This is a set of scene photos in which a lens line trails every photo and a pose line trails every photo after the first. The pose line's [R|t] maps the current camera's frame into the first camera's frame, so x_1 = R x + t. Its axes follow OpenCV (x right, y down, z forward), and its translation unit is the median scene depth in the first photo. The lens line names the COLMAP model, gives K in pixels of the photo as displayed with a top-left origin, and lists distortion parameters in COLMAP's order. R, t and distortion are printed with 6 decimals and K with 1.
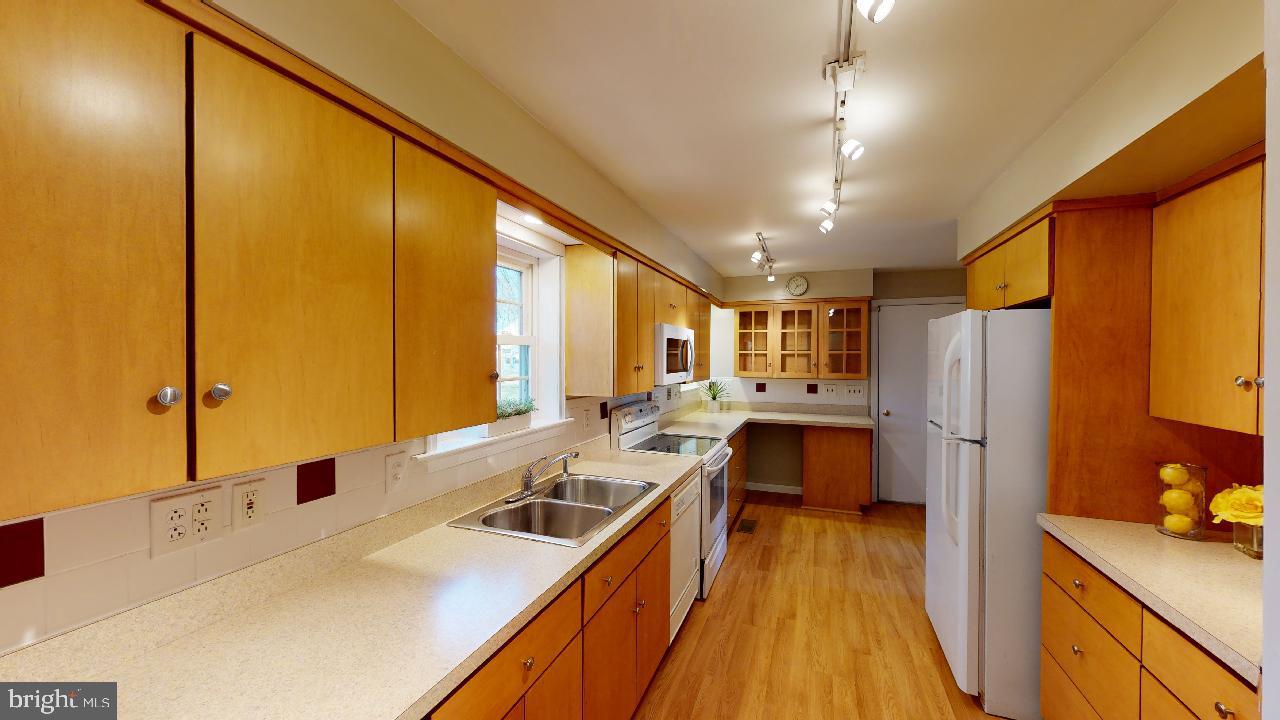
lens RADIAL K [[463.0, 0, 659.9], [0, 463.0, 357.3], [0, 0, 1]] dist [0.002172, 0.000141]
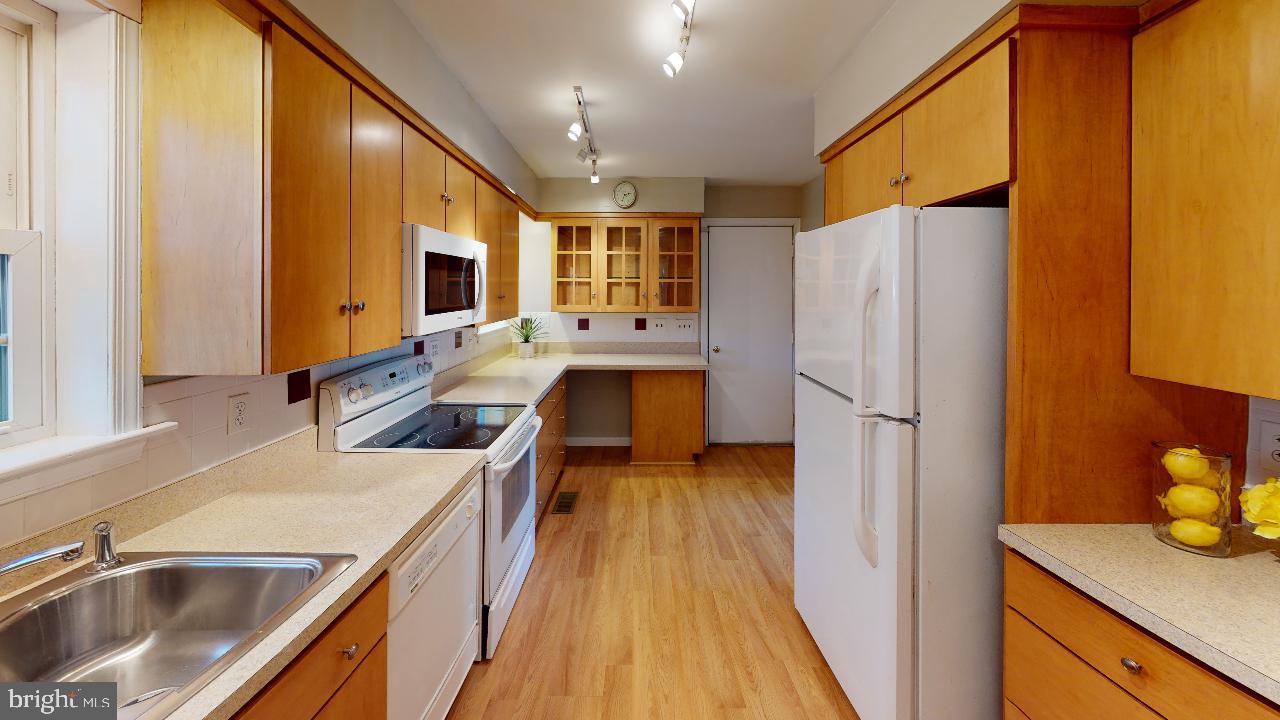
lens RADIAL K [[463.0, 0, 659.9], [0, 463.0, 357.3], [0, 0, 1]] dist [0.002172, 0.000141]
pose [[0.930026, -0.052354, 0.363745, 0.063656], [-0.001077, 0.989408, 0.145161, 0.005423], [-0.367492, -0.135395, 0.920118, 0.252374]]
